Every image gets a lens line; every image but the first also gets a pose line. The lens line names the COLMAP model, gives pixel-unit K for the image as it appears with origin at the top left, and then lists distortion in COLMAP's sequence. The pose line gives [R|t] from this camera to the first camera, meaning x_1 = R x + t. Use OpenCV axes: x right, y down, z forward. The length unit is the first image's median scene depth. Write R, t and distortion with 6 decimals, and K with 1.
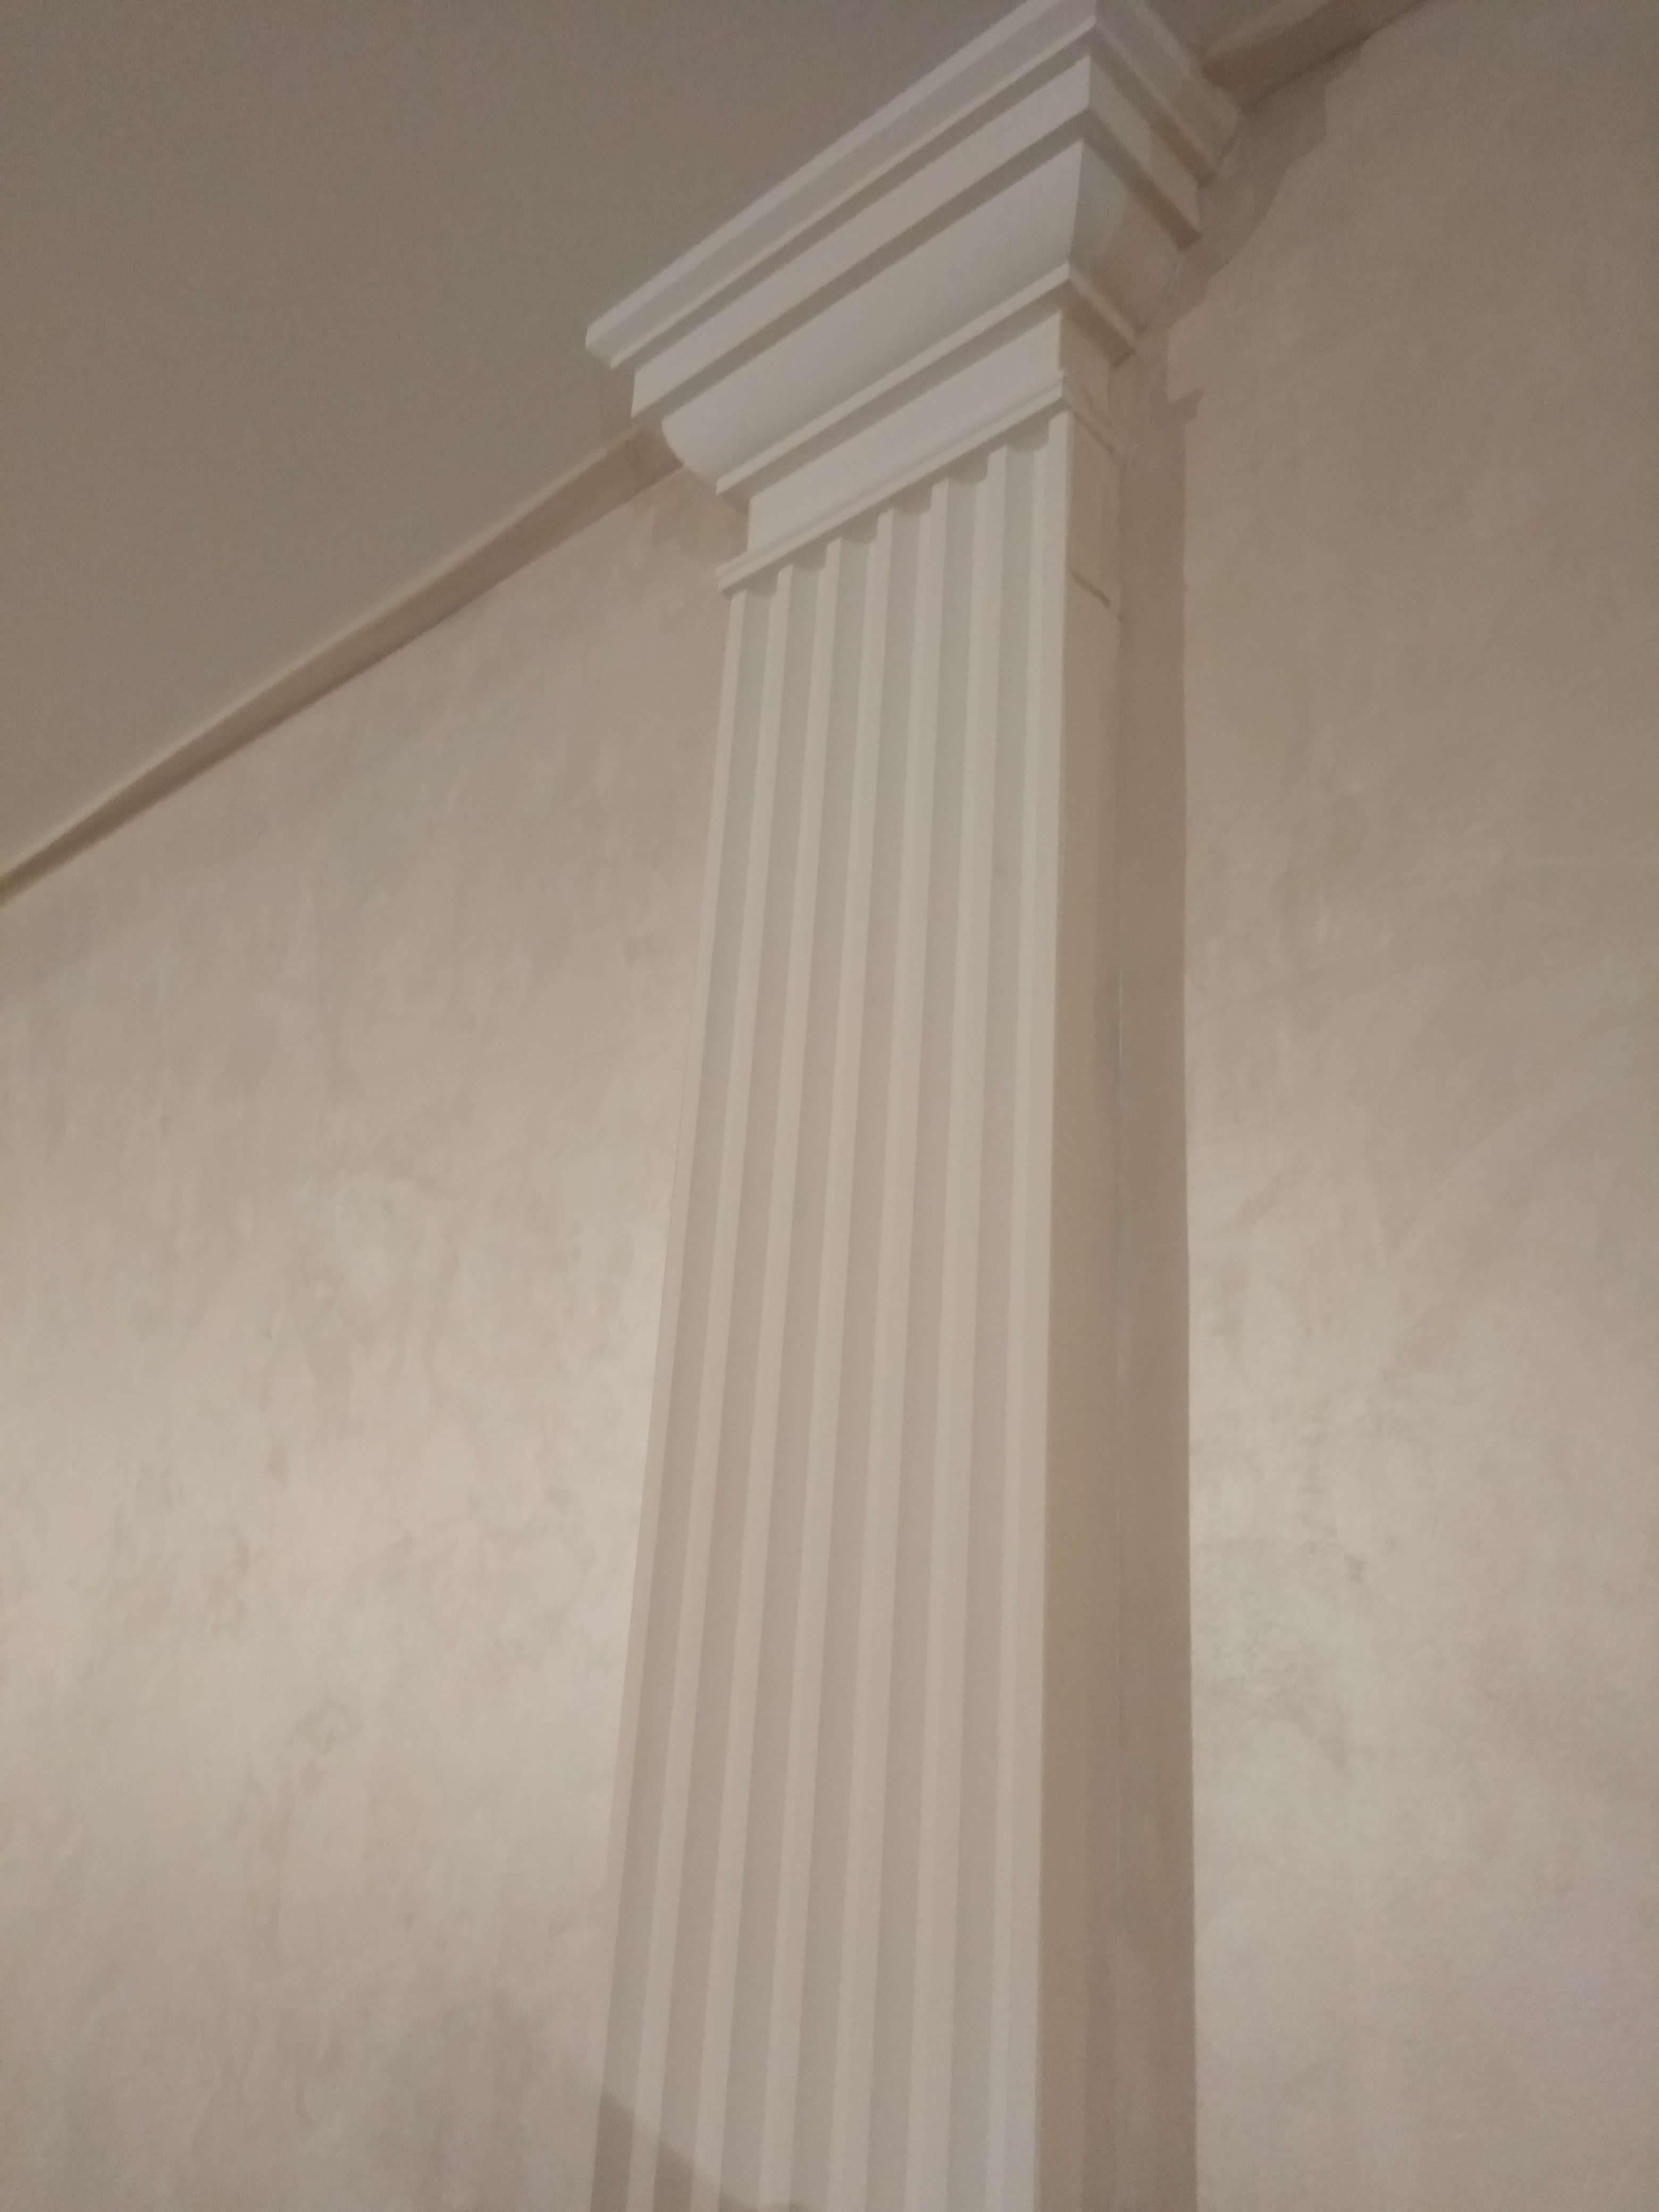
lens RADIAL K [[1783.2, 0, 829.5], [0, 1783.2, 1106.0], [0, 0, 1]] dist [0.089647, -0.131094]
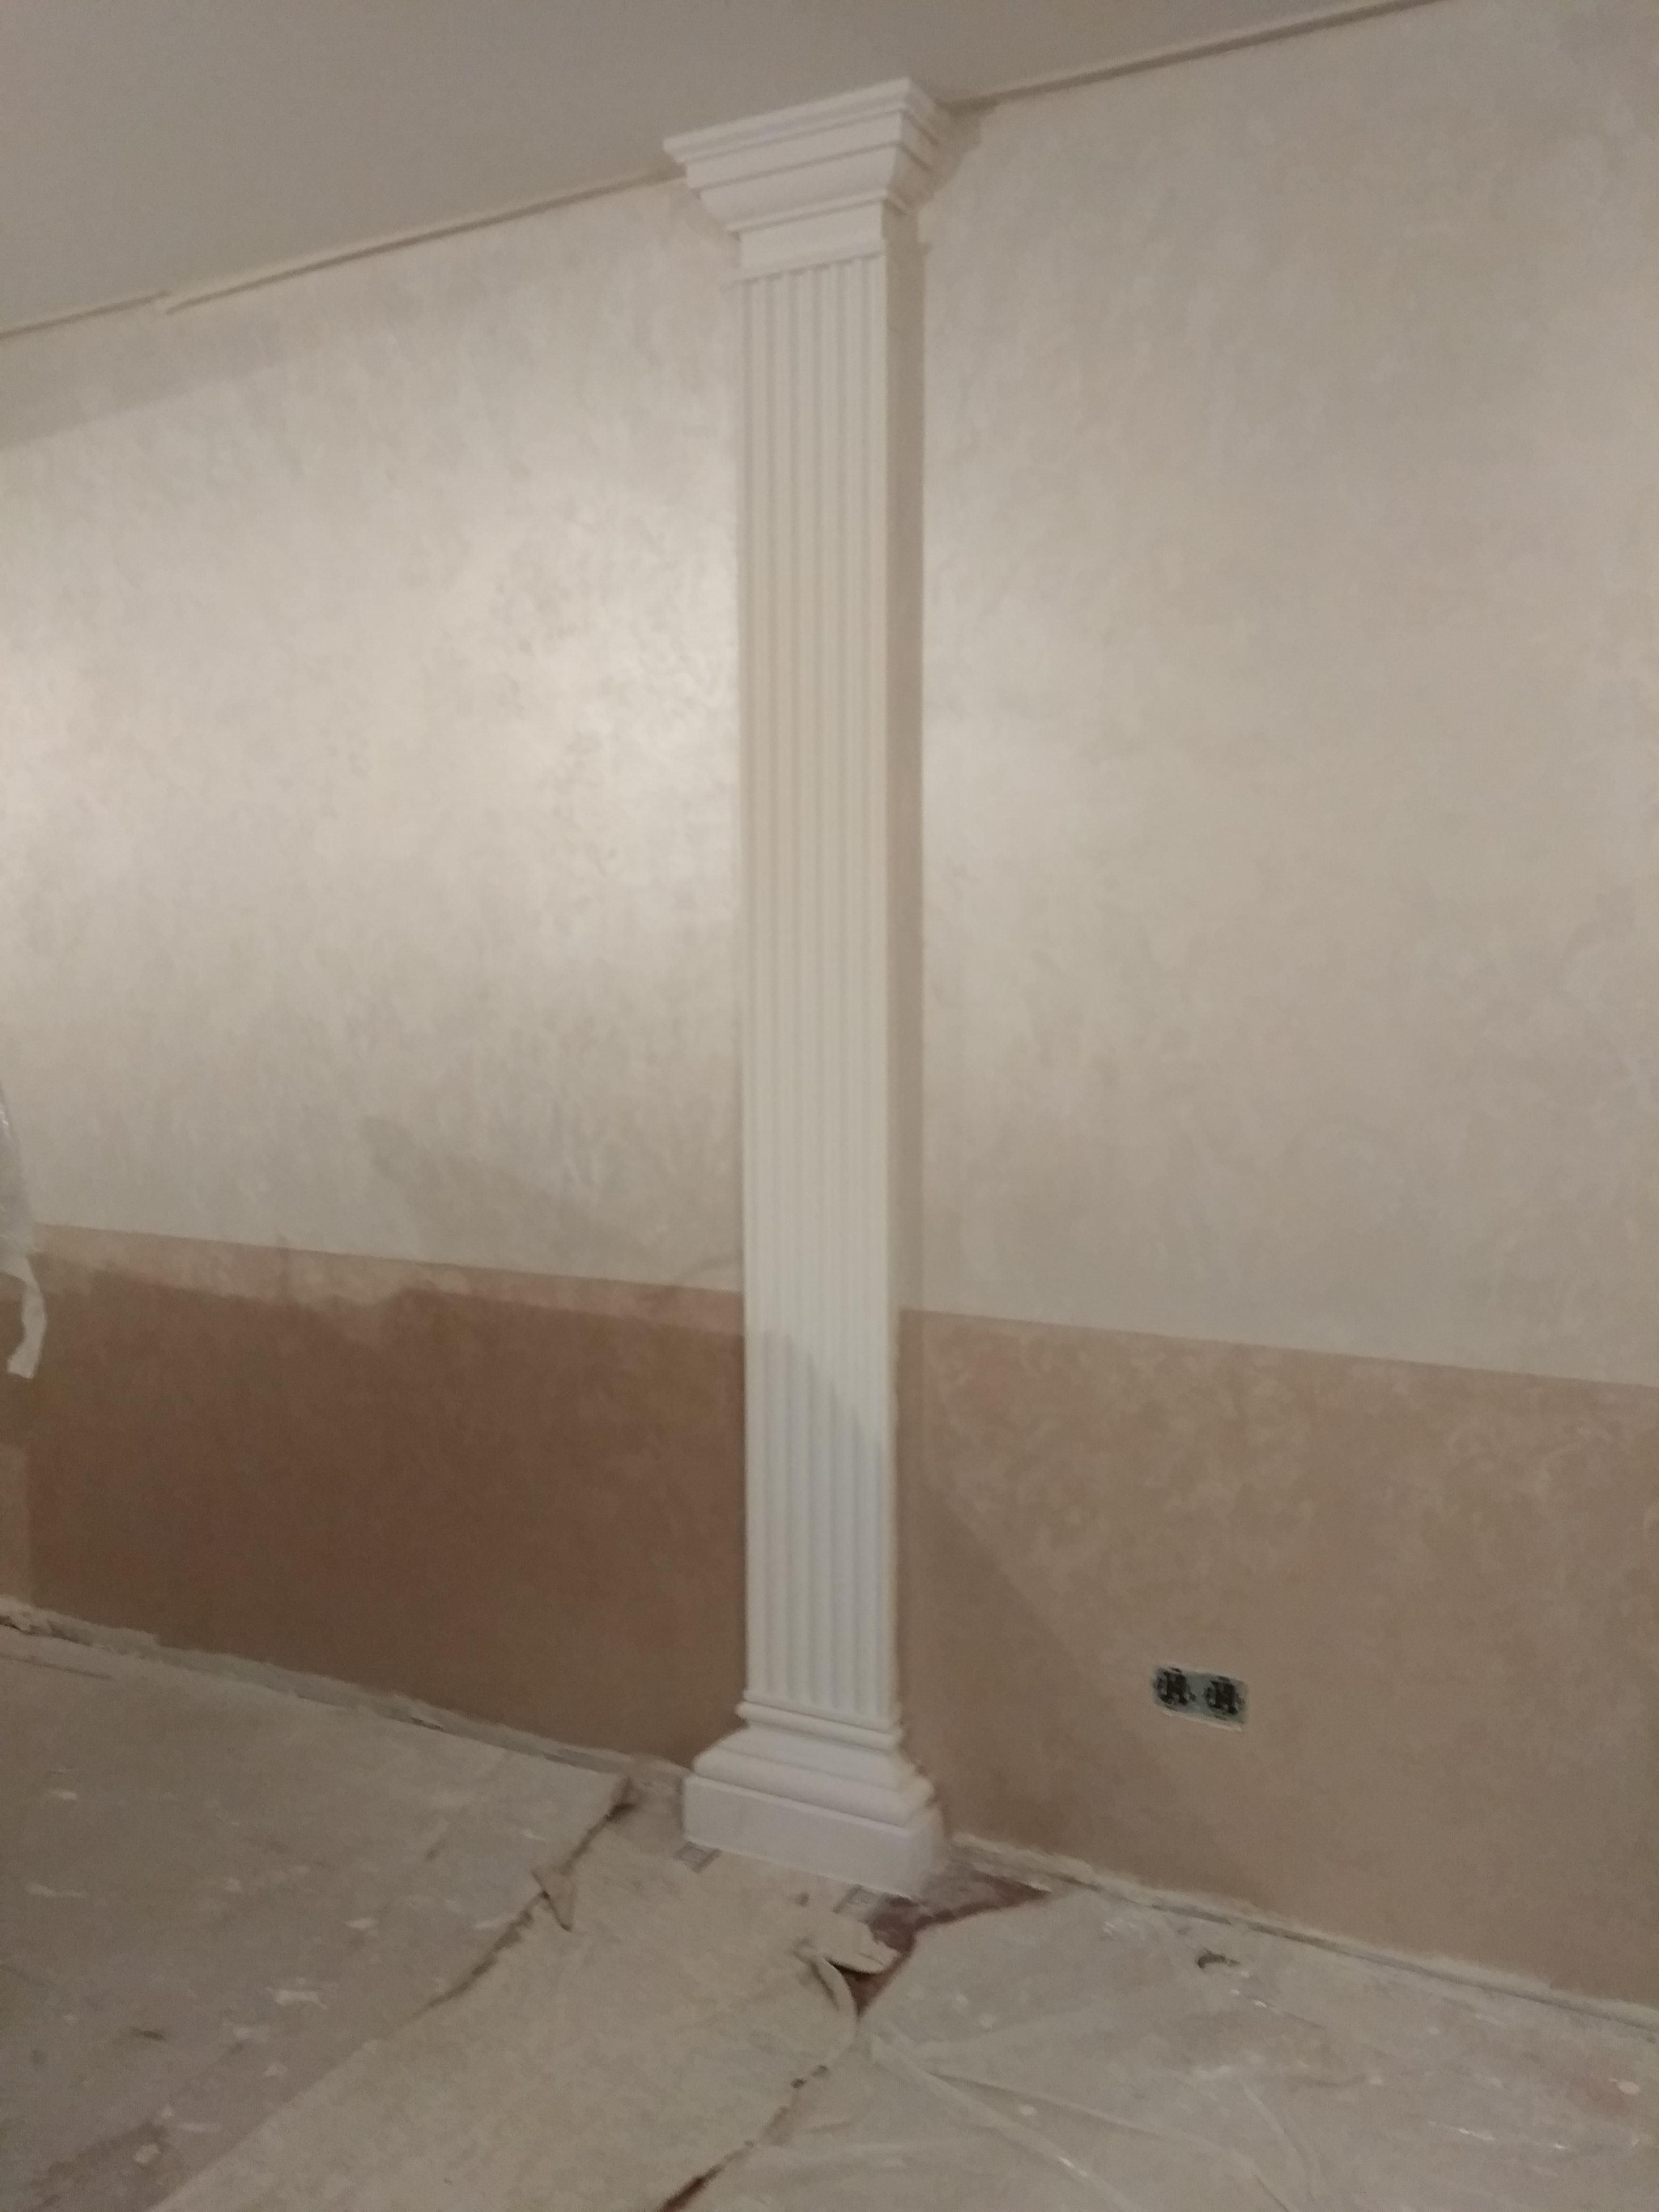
lens RADIAL K [[1783.2, 0, 829.5], [0, 1783.2, 1106.0], [0, 0, 1]] dist [0.089647, -0.131094]
pose [[0.963134, -0.088468, 0.254061, -0.747967], [-0.032770, 0.898769, 0.437196, -0.405645], [-0.267020, -0.429403, 0.862736, -1.871108]]
